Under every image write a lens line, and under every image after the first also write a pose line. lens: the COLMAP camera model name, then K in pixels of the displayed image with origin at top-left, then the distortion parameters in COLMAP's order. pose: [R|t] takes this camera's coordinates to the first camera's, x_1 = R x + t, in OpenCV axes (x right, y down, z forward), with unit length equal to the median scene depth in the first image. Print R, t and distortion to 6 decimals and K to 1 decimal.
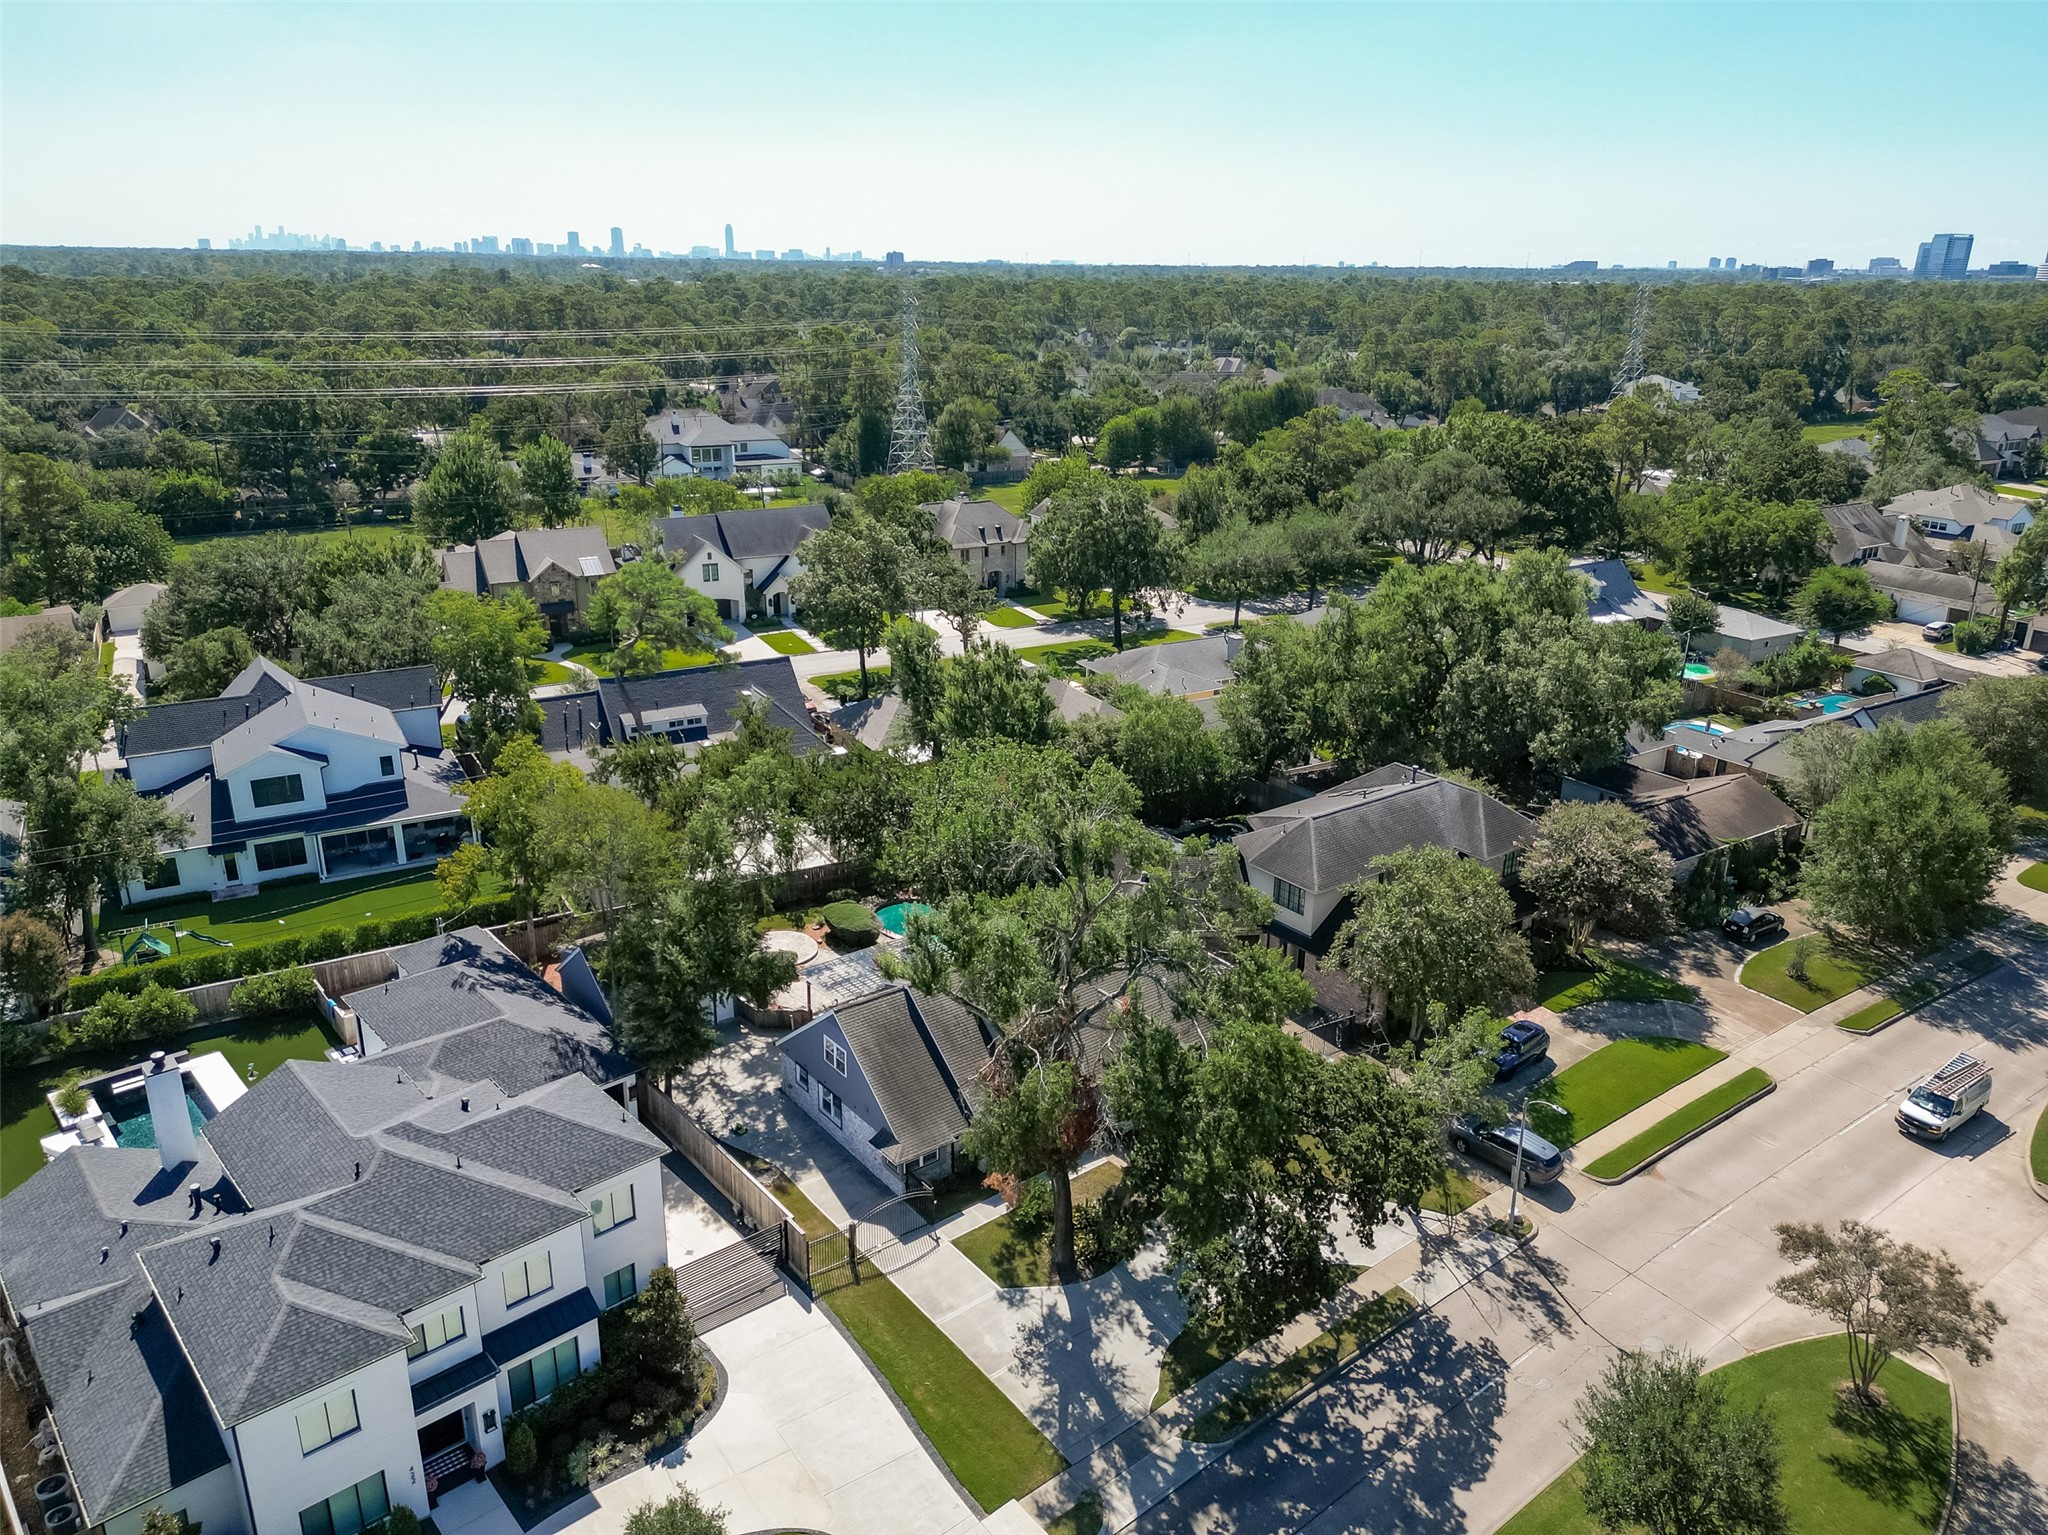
lens RADIAL K [[1433.1, 0, 1029.6], [0, 1433.1, 767.3], [0, 0, 1]] dist [0.048369, -0.039394]
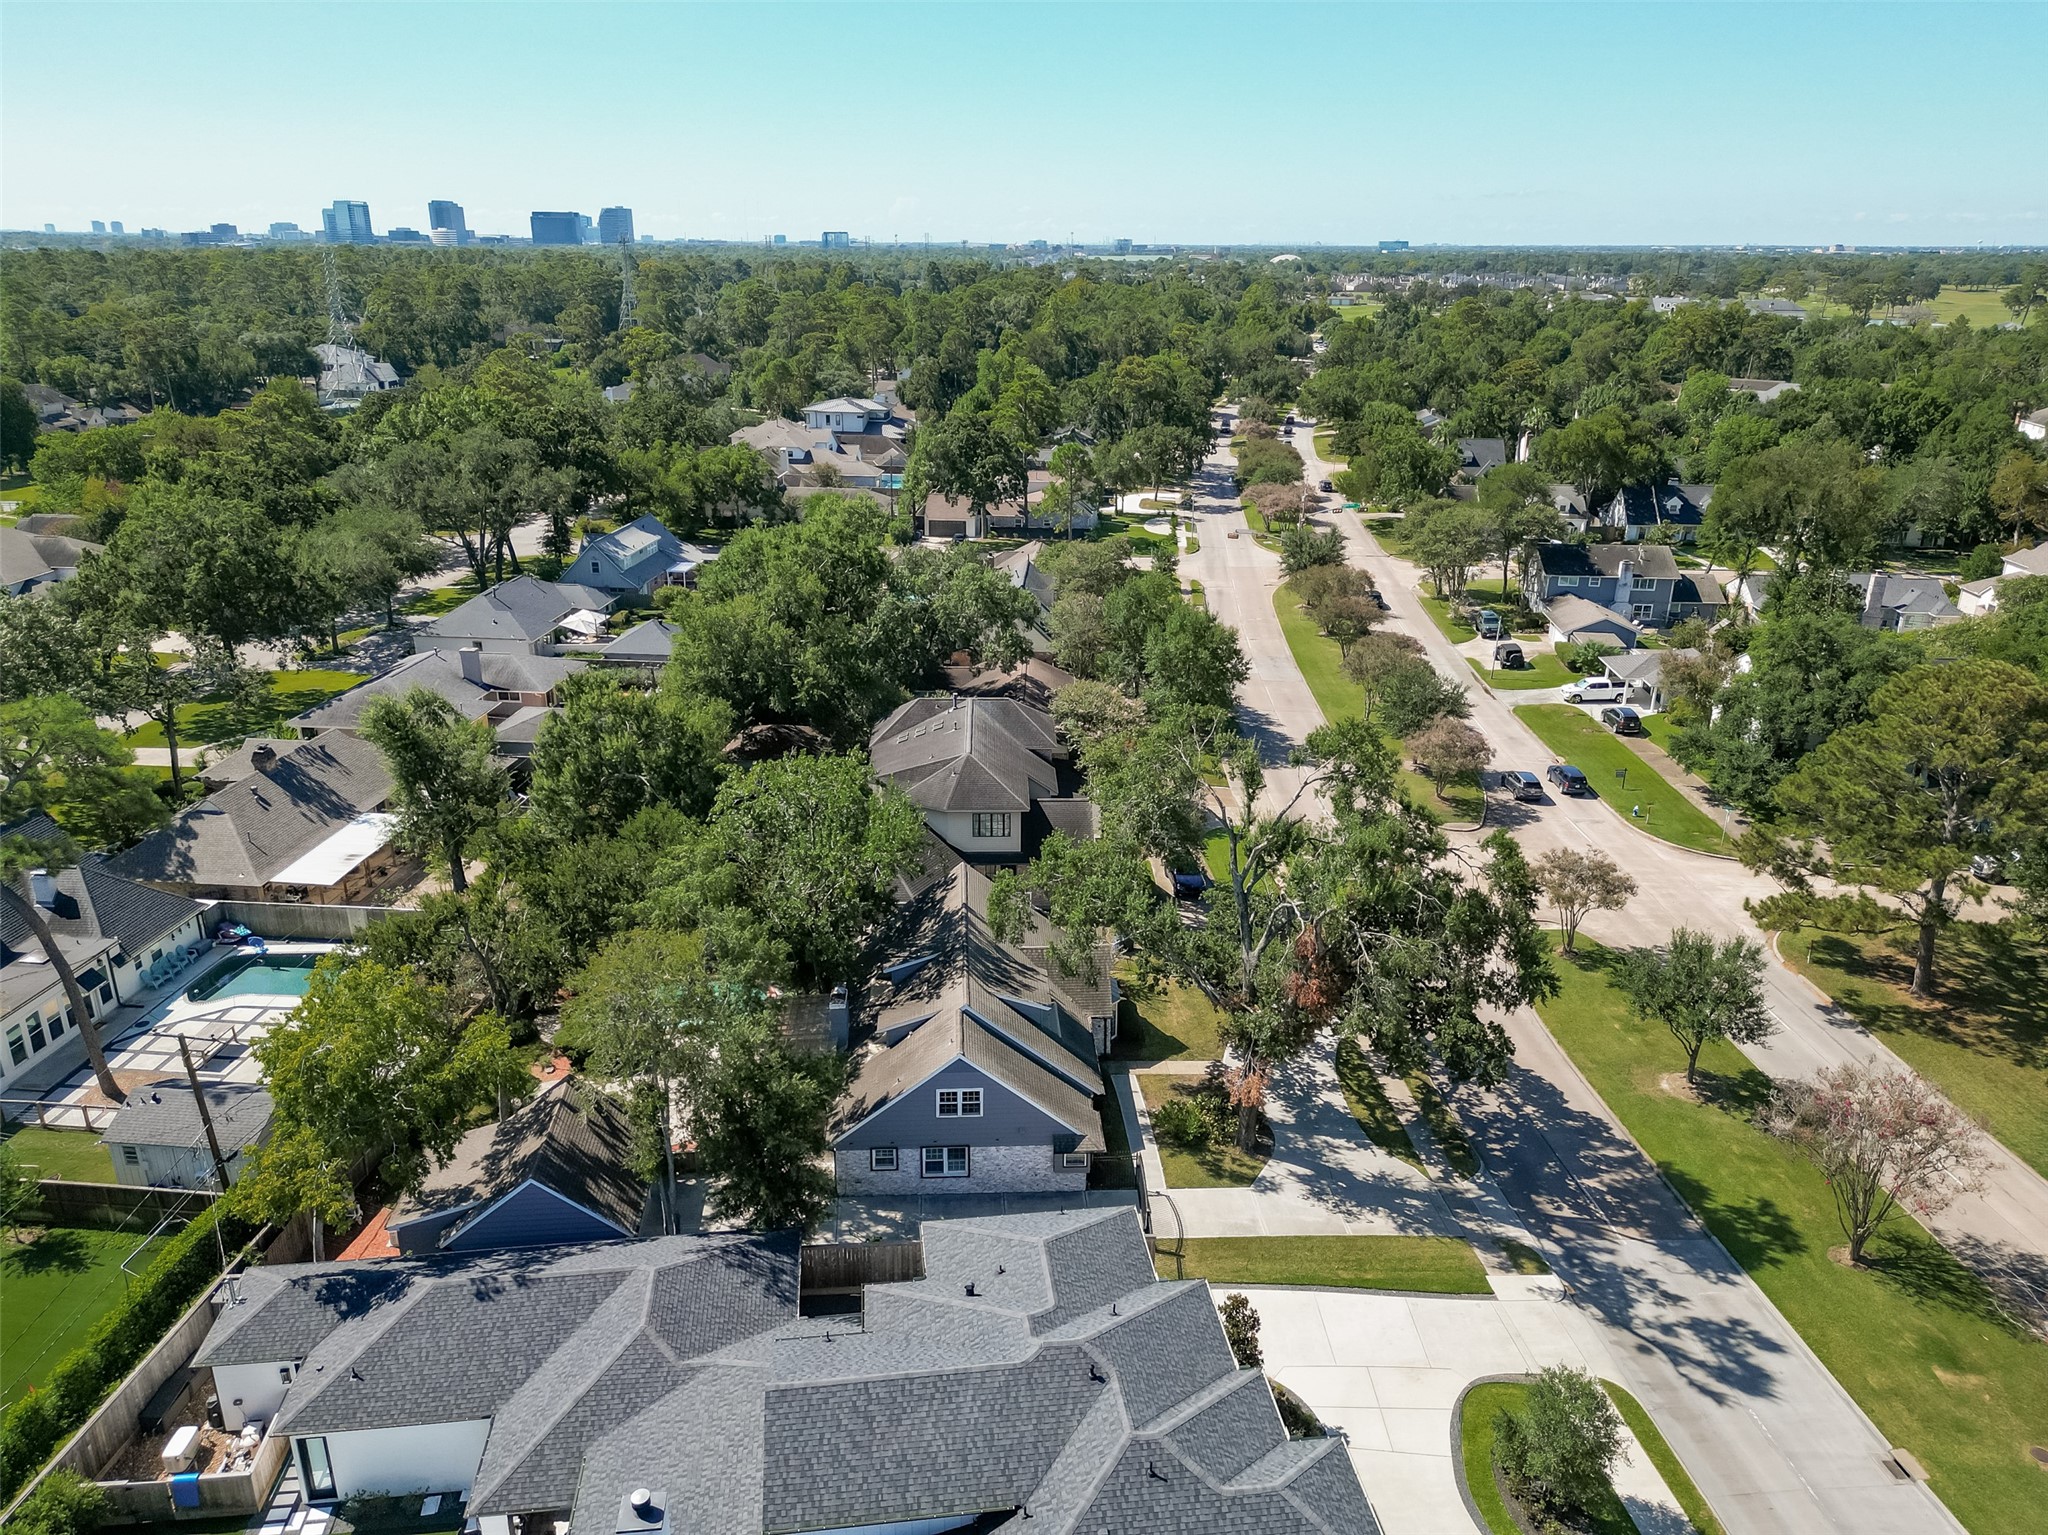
lens RADIAL K [[1433.1, 0, 1019.1], [0, 1433.1, 764.7], [0, 0, 1]] dist [0.048369, -0.039394]
pose [[0.577339, -0.284759, 0.765240, -0.860091], [0.269305, 0.951180, 0.150772, -0.154740], [-0.770814, 0.119036, 0.625840, 0.409517]]
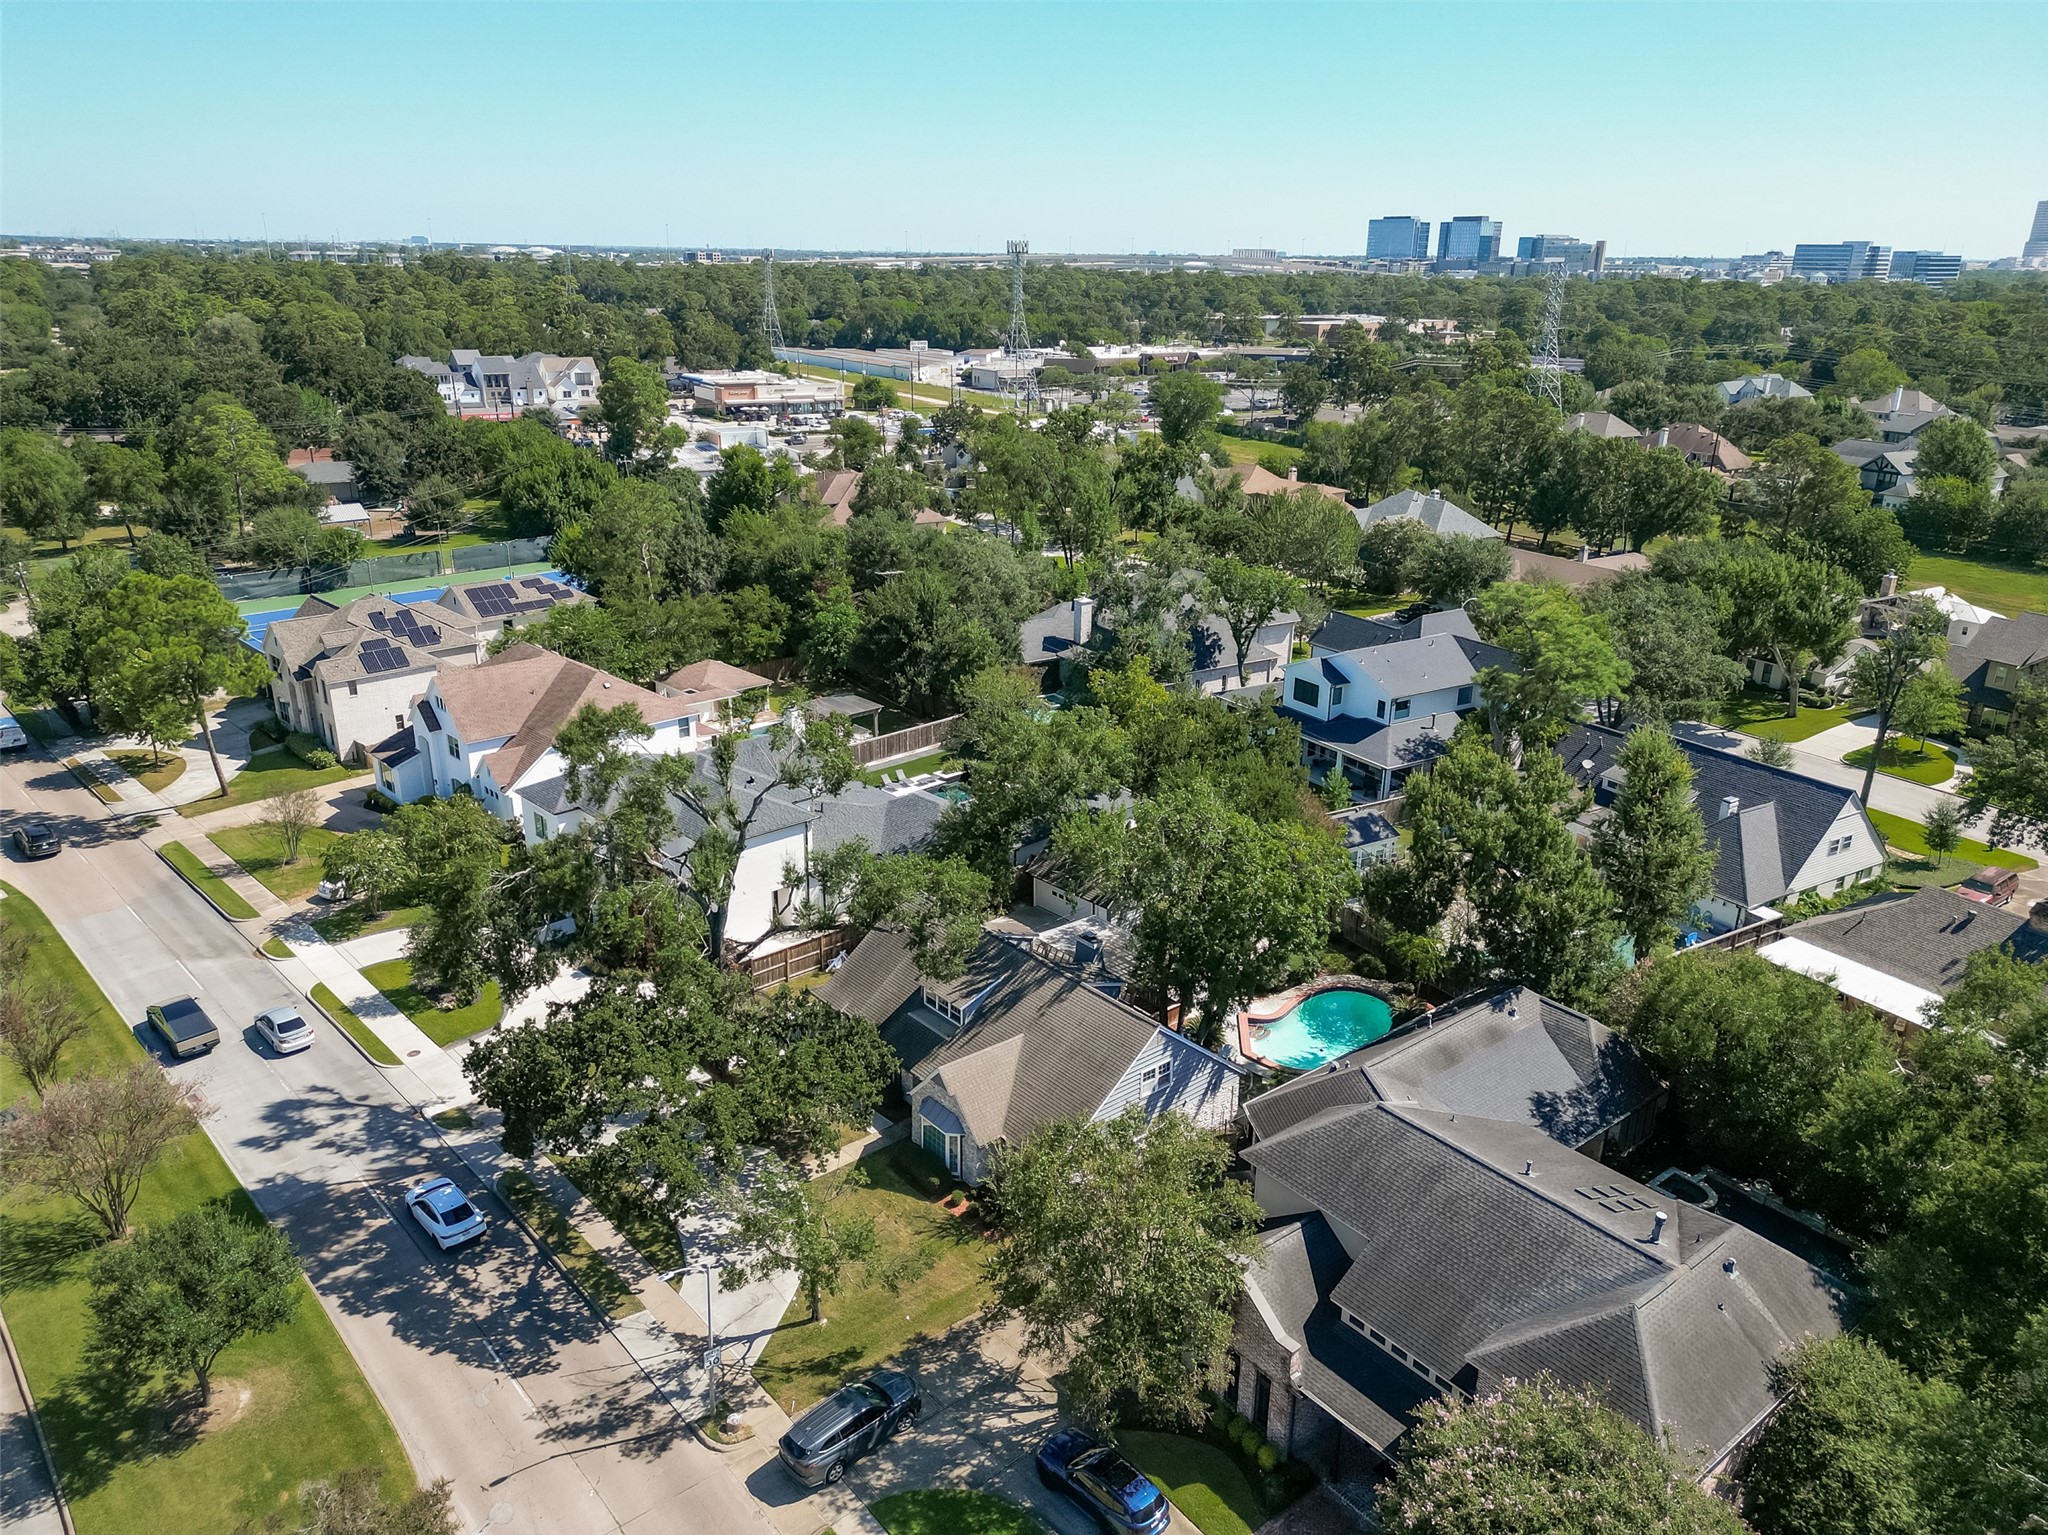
lens RADIAL K [[1433.1, 0, 1024.8], [0, 1433.1, 762.9], [0, 0, 1]] dist [0.048369, -0.039394]
pose [[0.036531, 0.321382, -0.946245, 1.062742], [-0.339178, 0.894658, 0.290767, -0.332366], [0.940013, 0.310323, 0.141688, 0.993306]]
